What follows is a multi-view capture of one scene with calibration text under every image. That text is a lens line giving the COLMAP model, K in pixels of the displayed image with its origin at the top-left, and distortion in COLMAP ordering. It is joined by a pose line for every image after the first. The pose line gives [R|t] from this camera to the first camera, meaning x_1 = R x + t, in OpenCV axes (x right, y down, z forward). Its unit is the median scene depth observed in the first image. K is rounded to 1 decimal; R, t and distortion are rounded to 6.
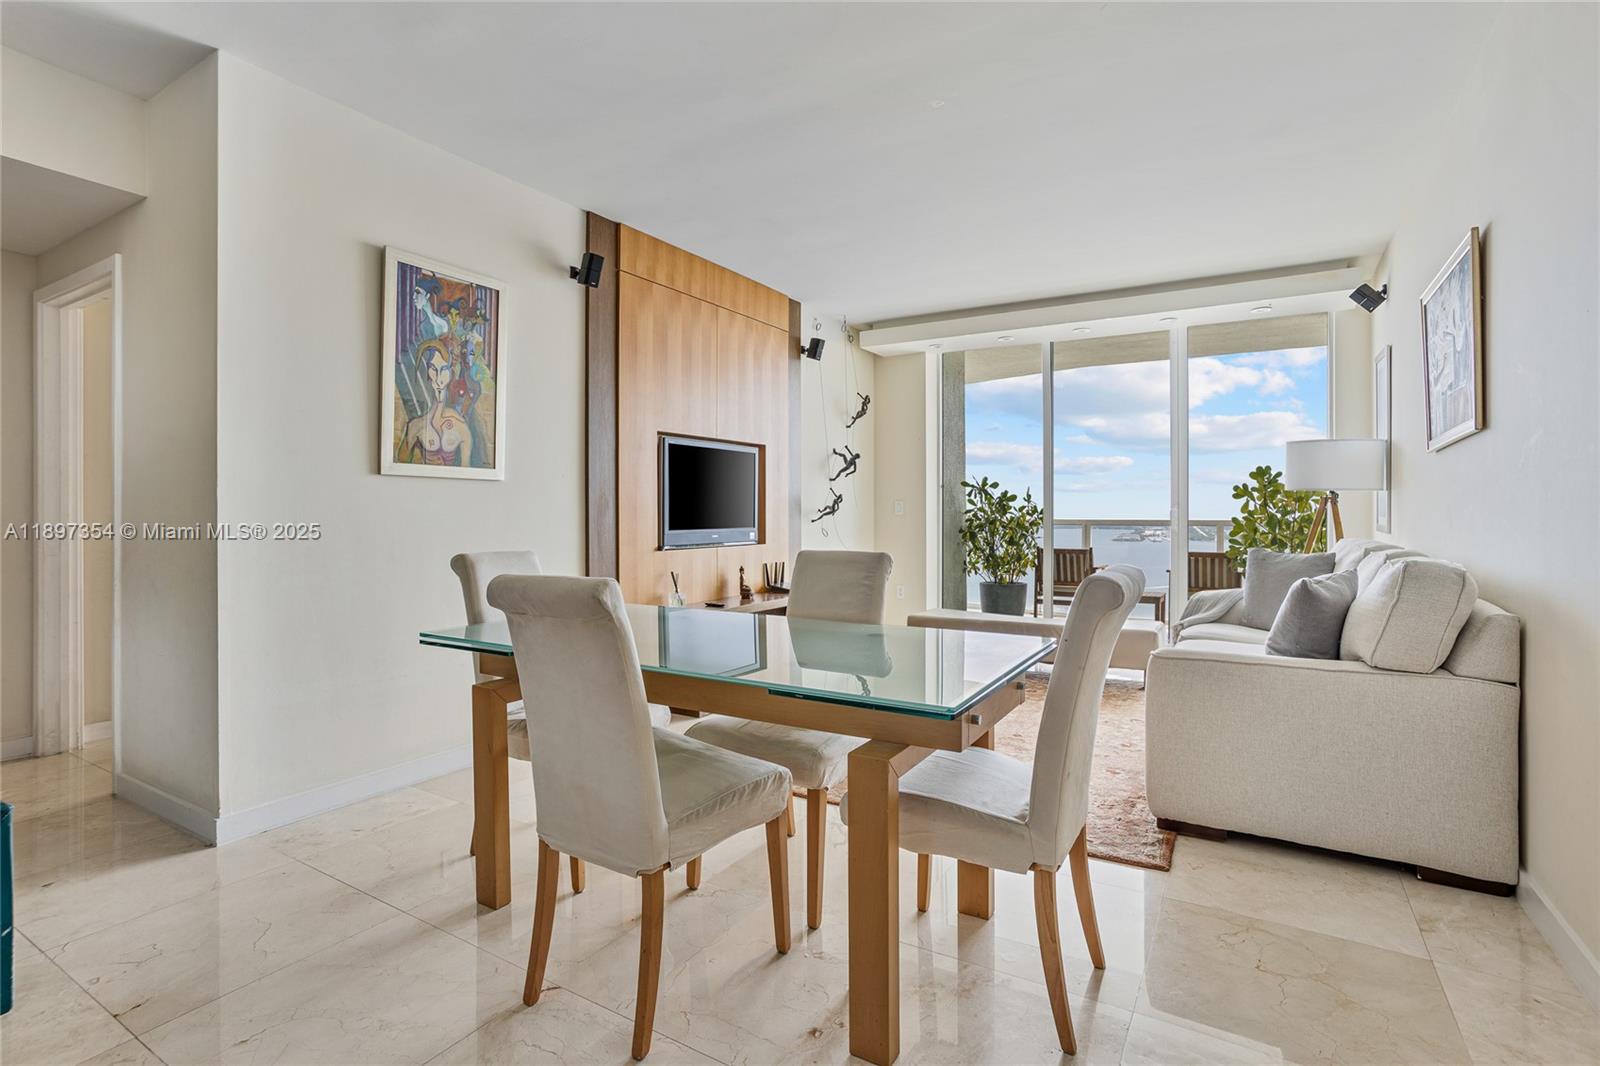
lens RADIAL K [[764.4, 0, 806.7], [0, 764.4, 516.9], [0, 0, 1]] dist [-0.034225, 0.014187]
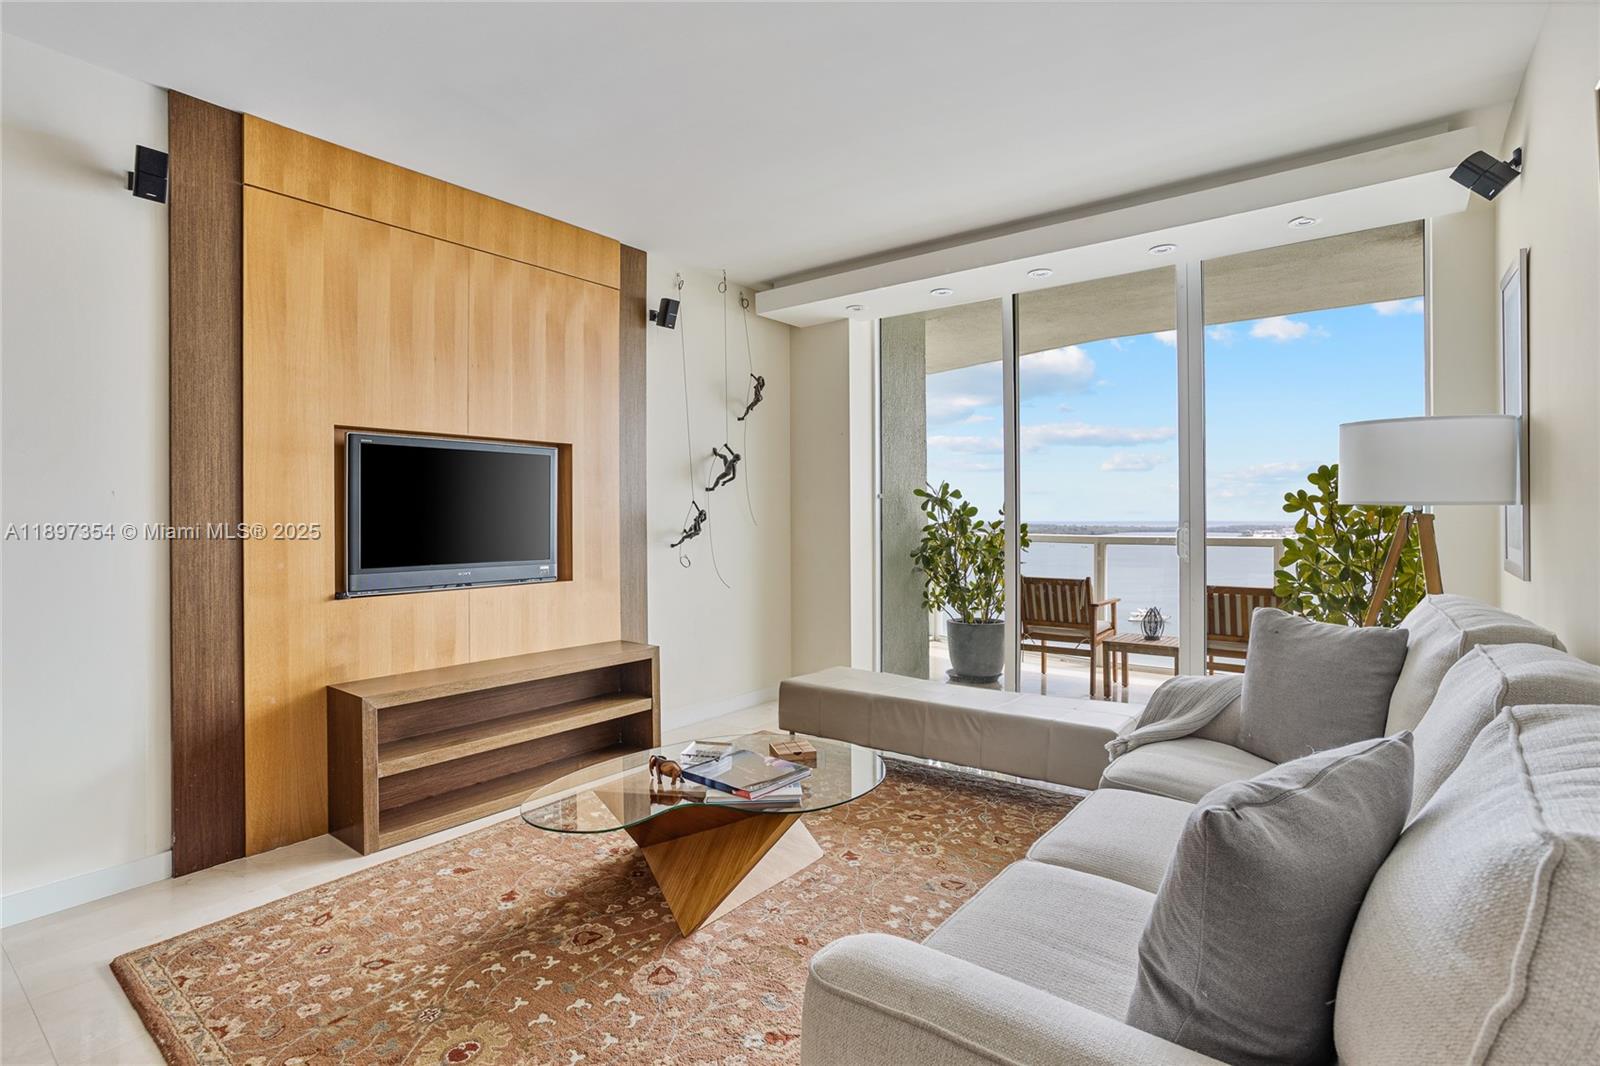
lens RADIAL K [[764.4, 0, 802.3], [0, 764.4, 520.6], [0, 0, 1]] dist [-0.034225, 0.014187]
pose [[0.992954, -0.003052, -0.118462, 0.250835], [0.003008, 0.999995, -0.000555, -0.020809], [0.118463, 0.000195, 0.992958, 0.314040]]
